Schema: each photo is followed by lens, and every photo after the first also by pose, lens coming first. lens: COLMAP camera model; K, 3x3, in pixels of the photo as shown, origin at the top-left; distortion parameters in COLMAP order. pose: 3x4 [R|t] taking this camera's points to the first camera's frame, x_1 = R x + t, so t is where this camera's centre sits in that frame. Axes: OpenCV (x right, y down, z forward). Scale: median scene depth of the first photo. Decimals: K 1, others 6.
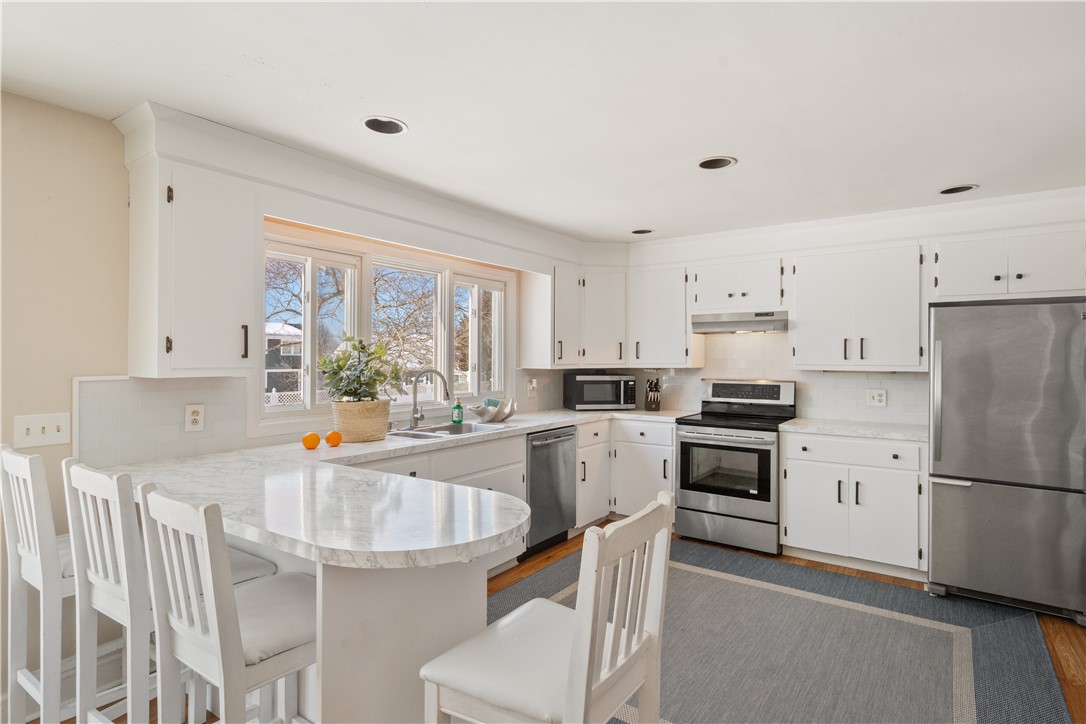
lens RADIAL K [[563.2, 0, 541.5], [0, 563.2, 358.0], [0, 0, 1]] dist [-0.003136, 0.002413]
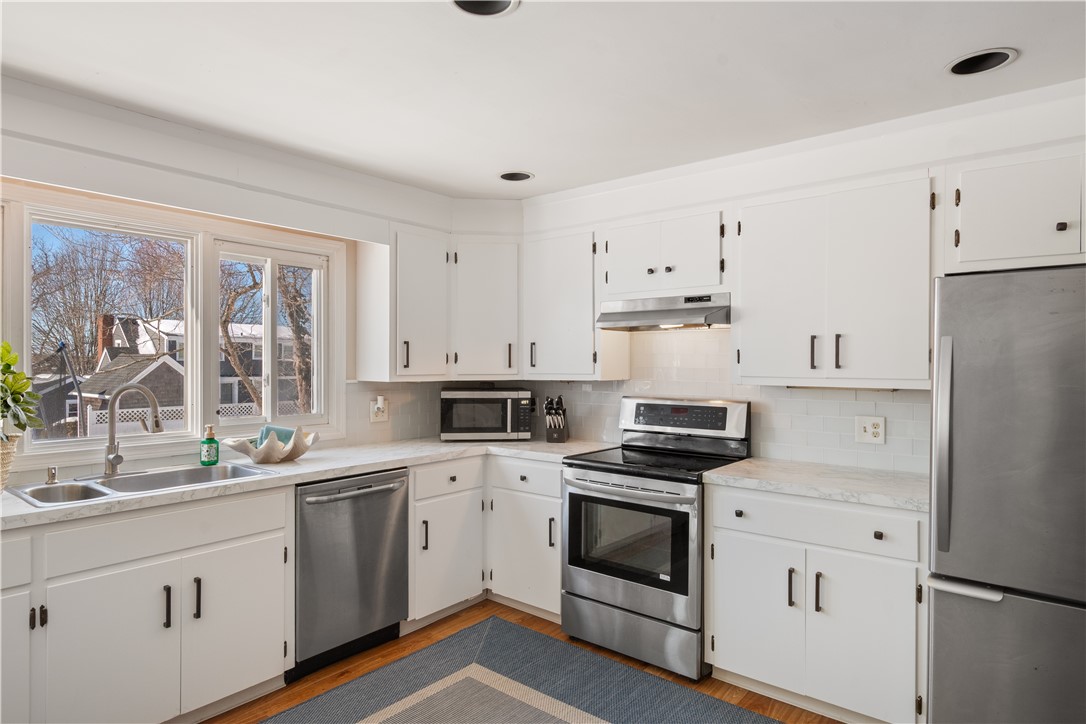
lens RADIAL K [[619.7, 0, 543.7], [0, 619.7, 367.3], [0, 0, 1]] dist [0.005658, -0.004306]
pose [[0.997970, 0.000201, -0.063683, 0.267241], [0.000135, 0.999986, 0.005273, -0.002621], [0.063684, -0.005270, 0.997956, 0.276898]]
